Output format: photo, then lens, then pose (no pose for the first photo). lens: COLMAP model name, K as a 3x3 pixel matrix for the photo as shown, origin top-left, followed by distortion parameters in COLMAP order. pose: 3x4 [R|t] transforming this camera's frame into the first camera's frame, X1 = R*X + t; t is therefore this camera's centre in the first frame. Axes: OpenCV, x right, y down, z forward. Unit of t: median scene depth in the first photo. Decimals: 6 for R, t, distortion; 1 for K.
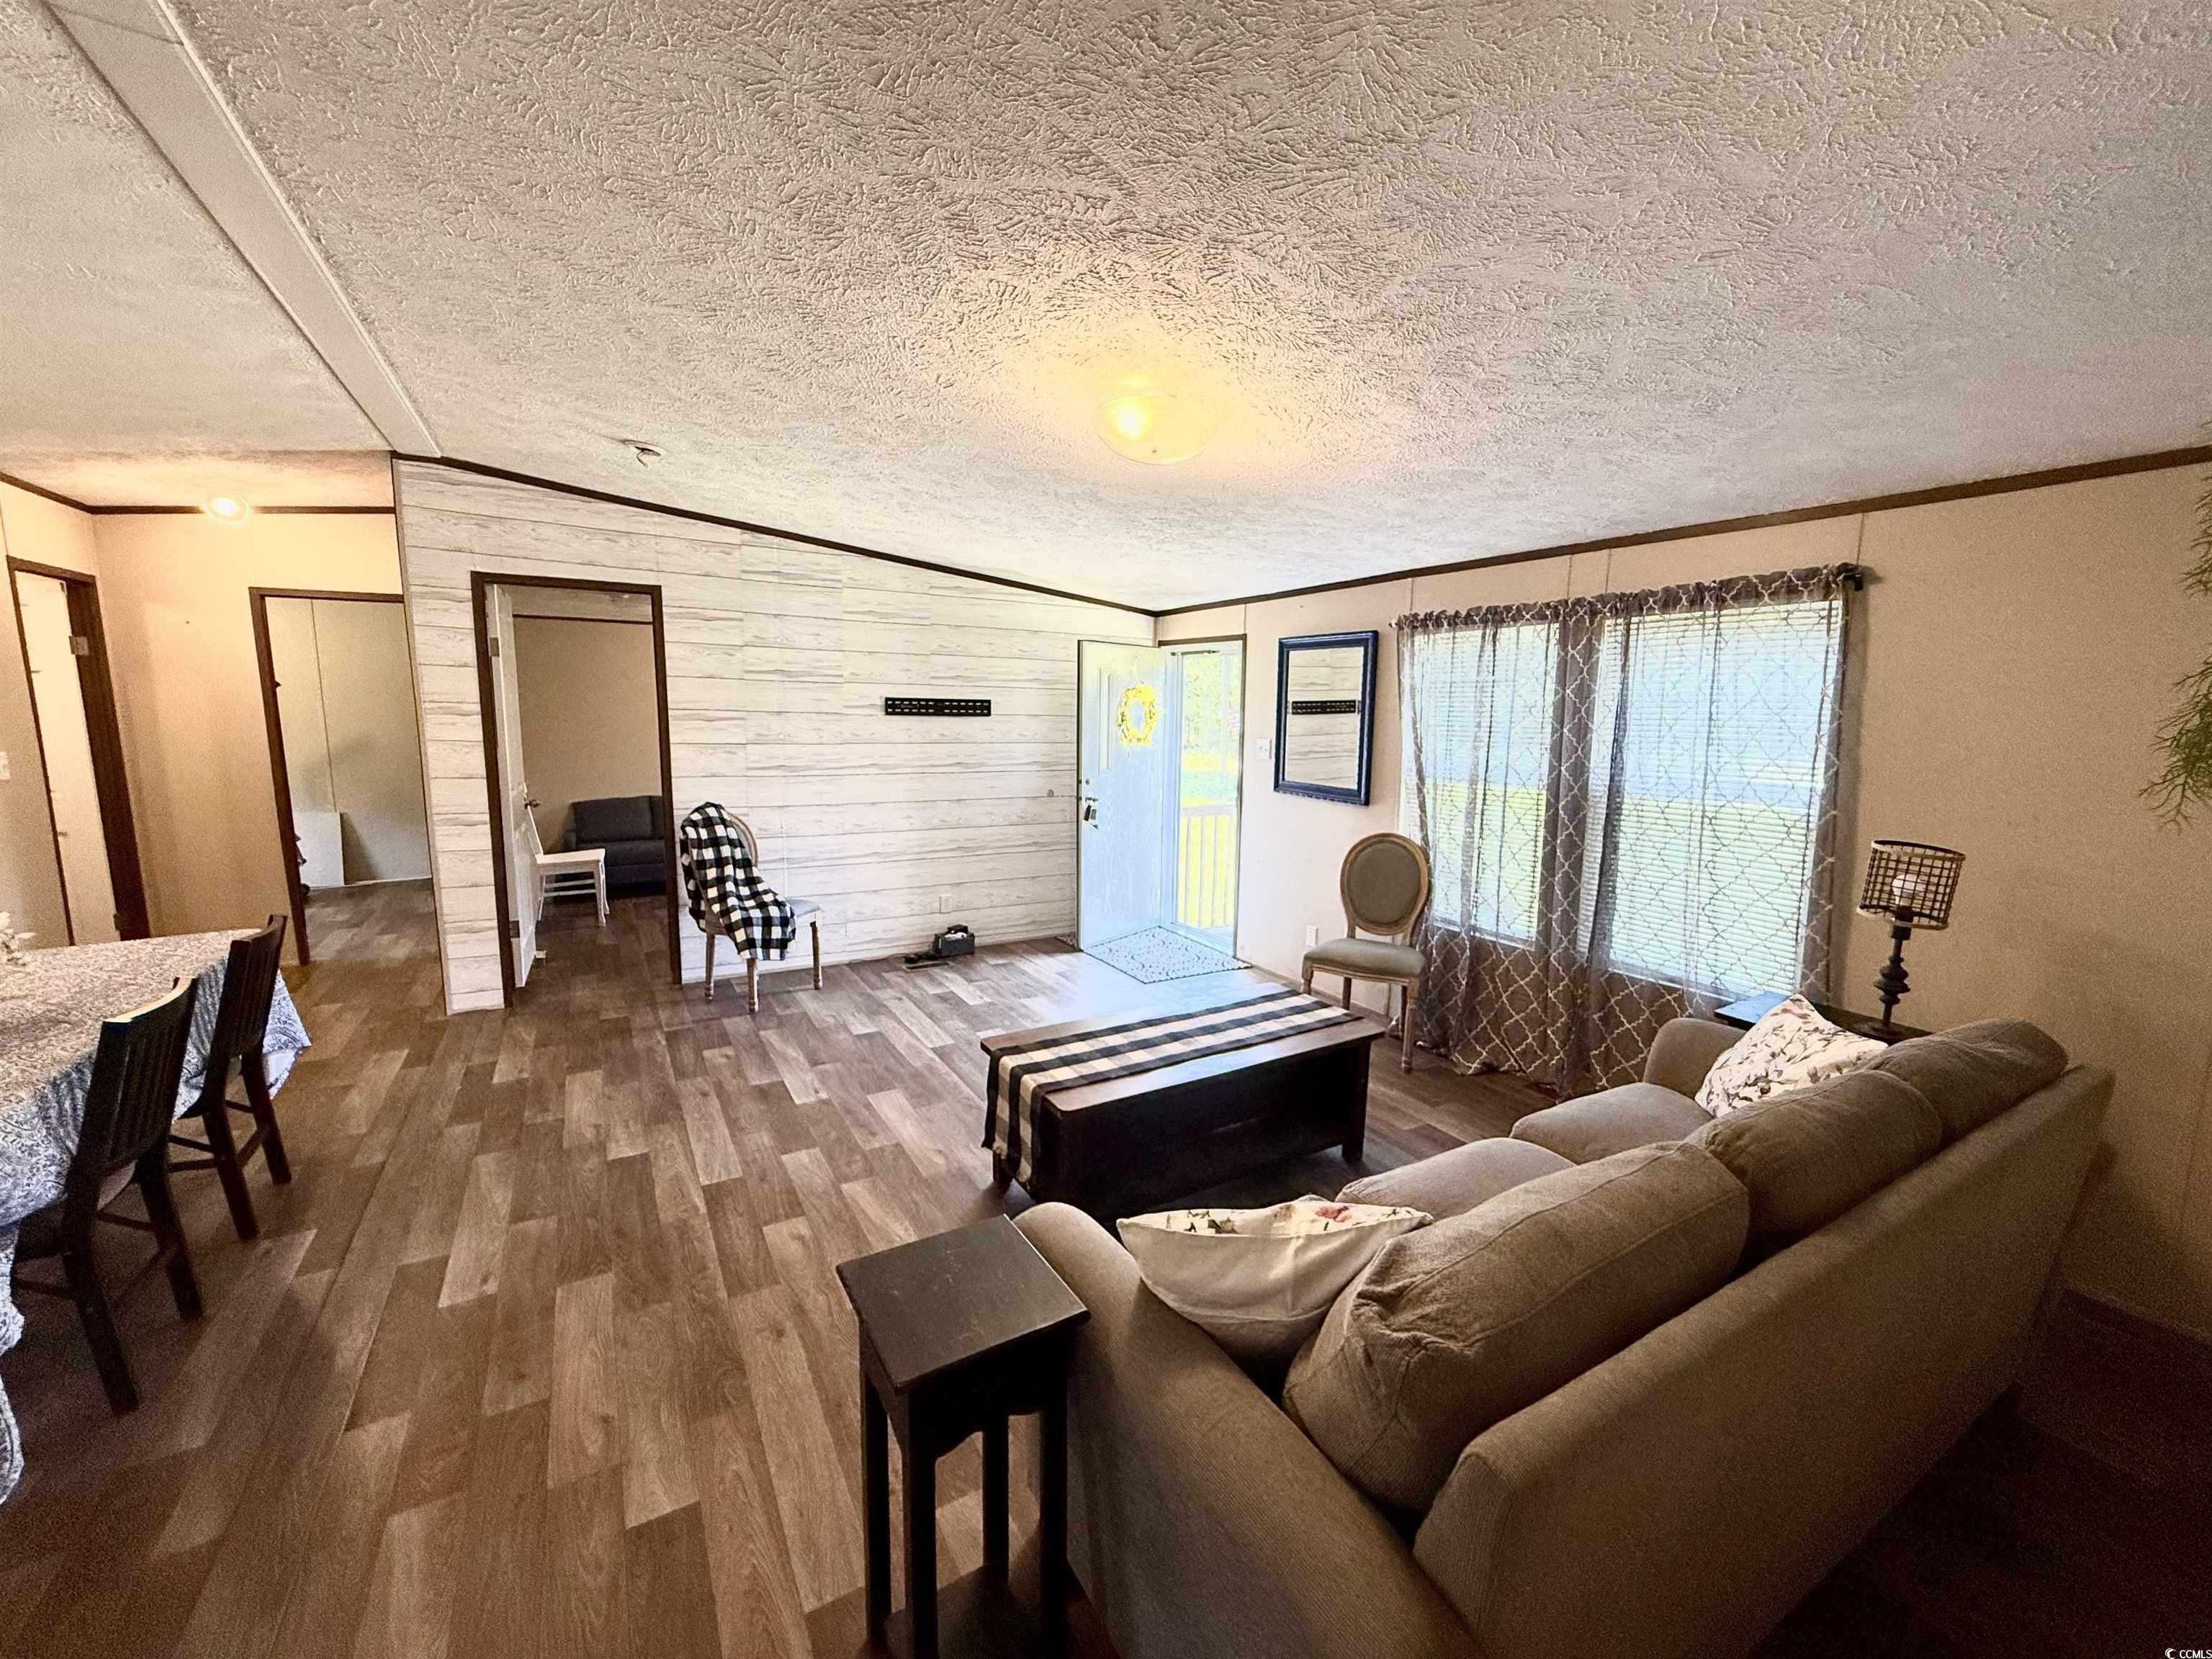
lens RADIAL K [[890.2, 0, 1165.1], [0, 890.2, 841.3], [0, 0, 1]] dist [-0.000886, -0.000046]
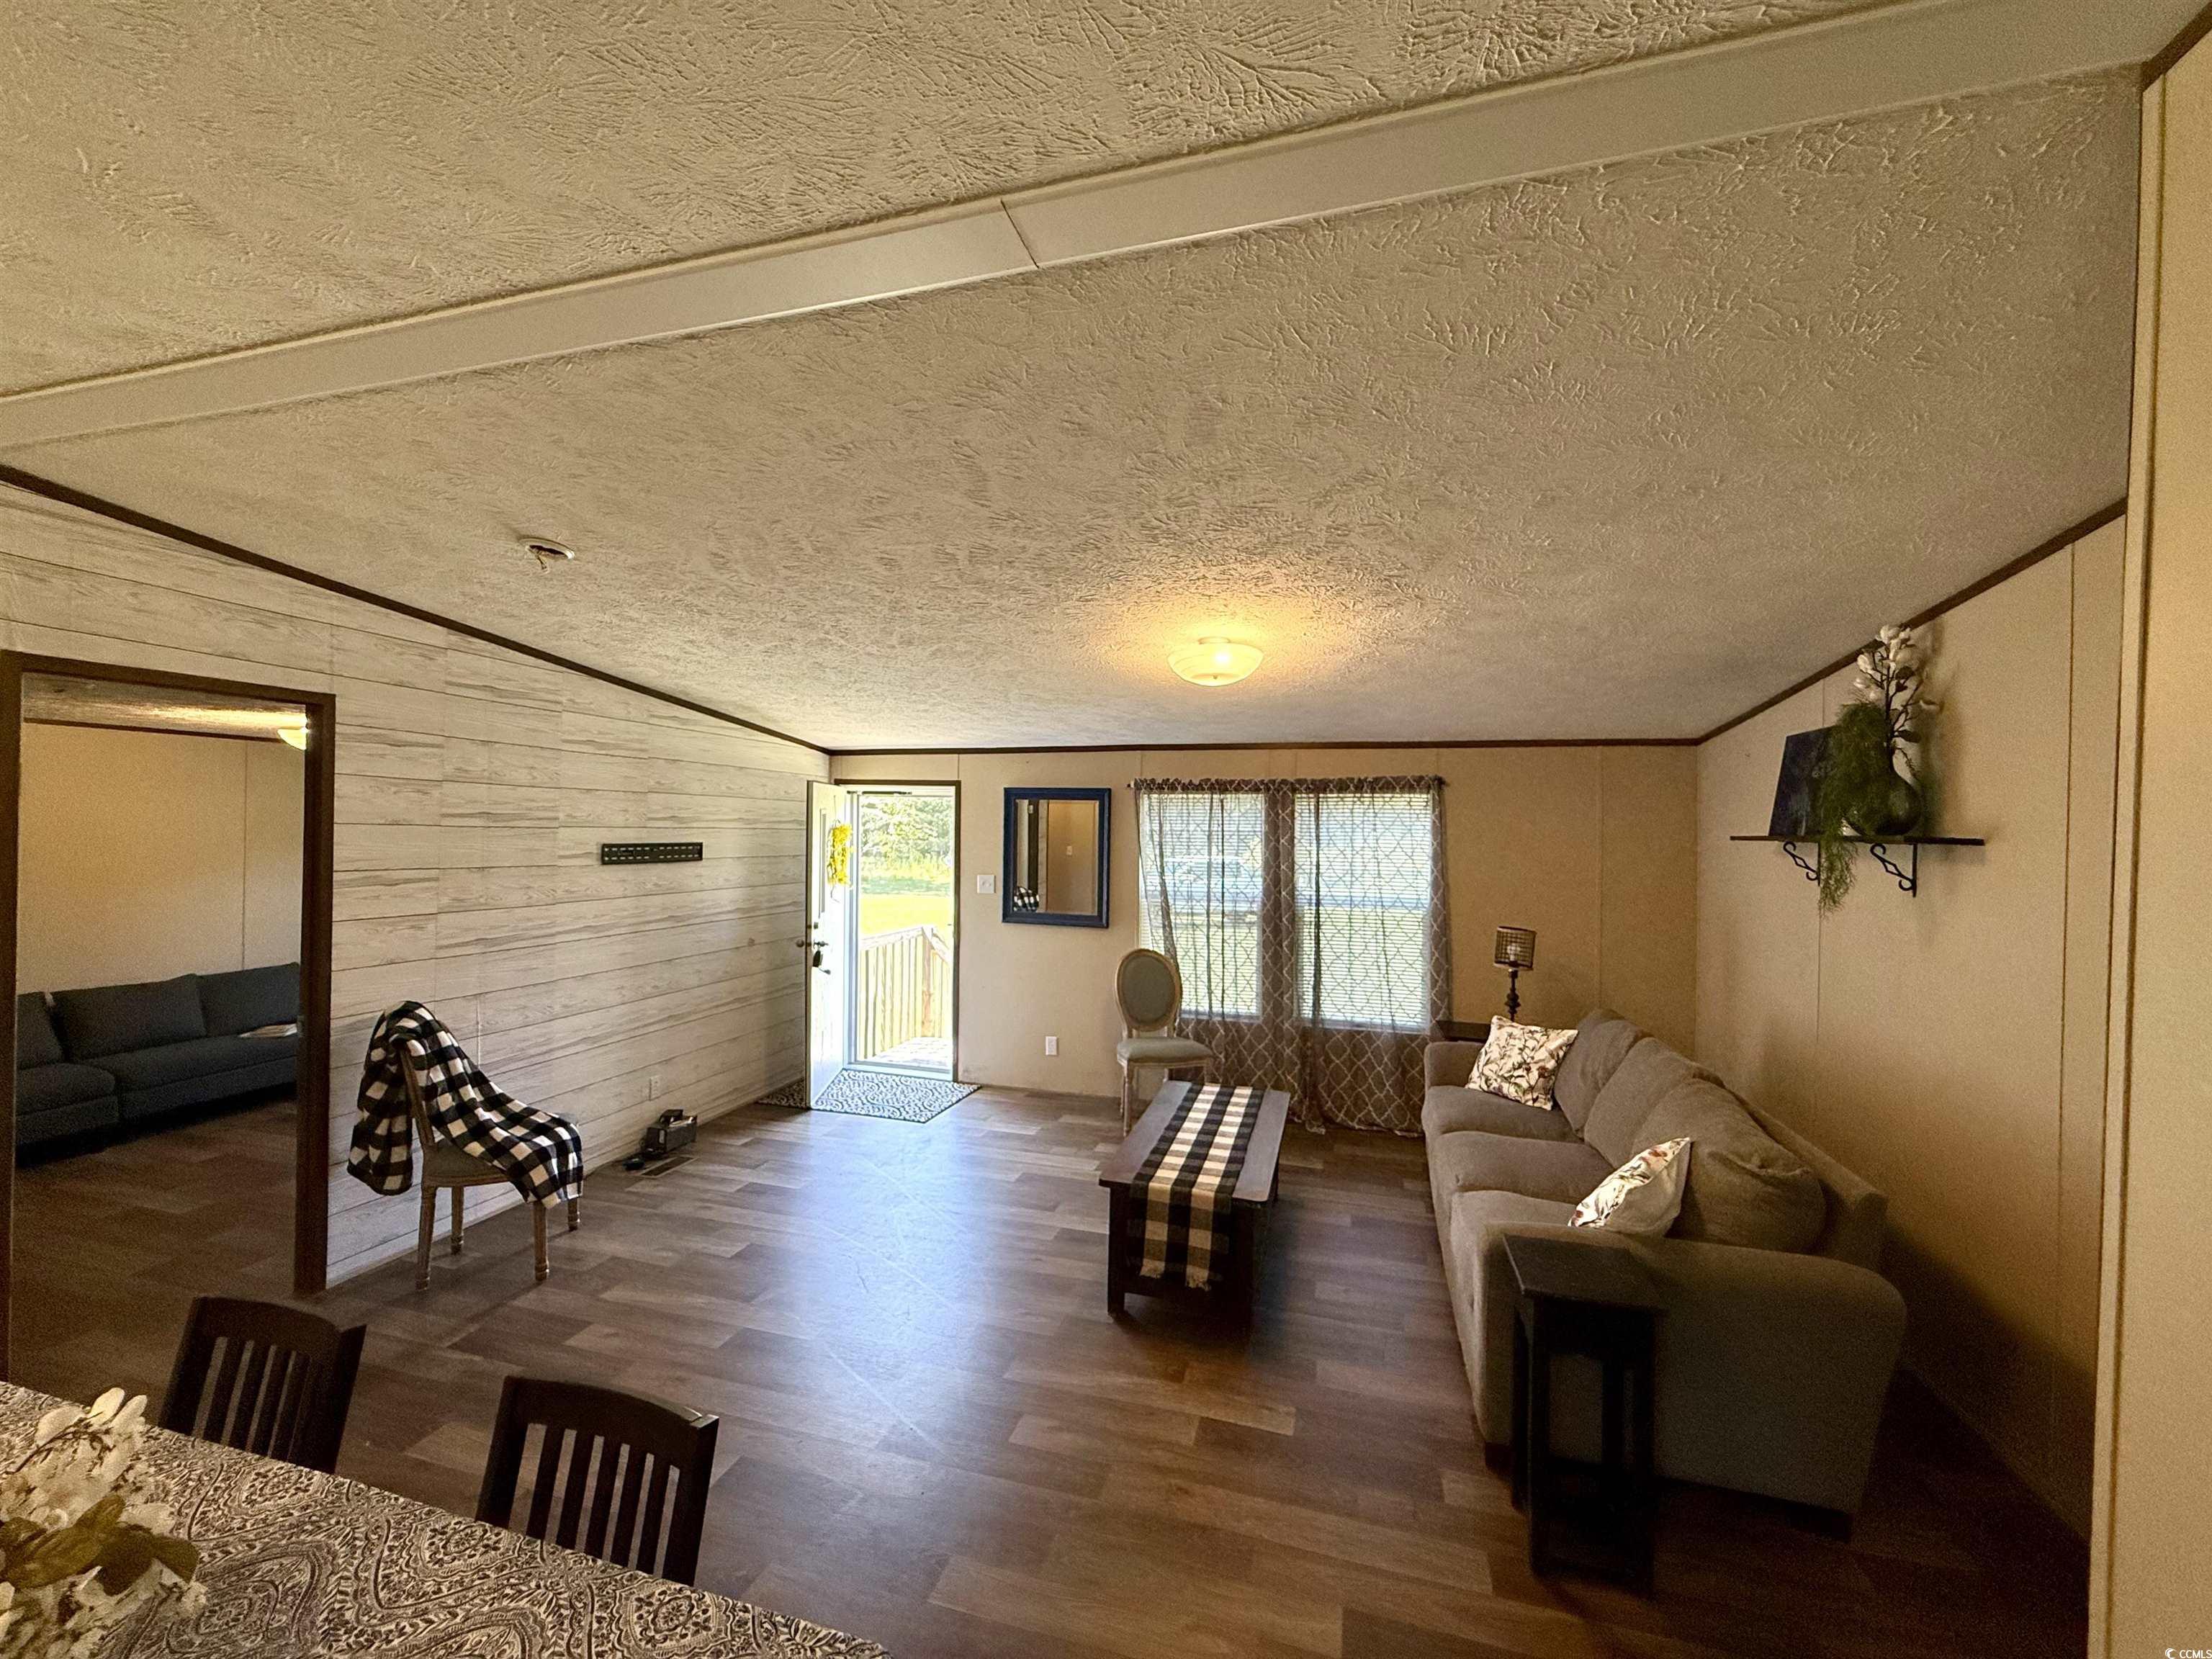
lens RADIAL K [[877.2, 0, 1107.4], [0, 877.2, 838.2], [0, 0, 1]] dist [0.000668, 0.000080]
pose [[0.727181, -0.013128, 0.686320, -0.577887], [0.094891, 0.992141, -0.081563, -0.062006], [-0.679855, 0.124437, 0.722712, 0.109219]]
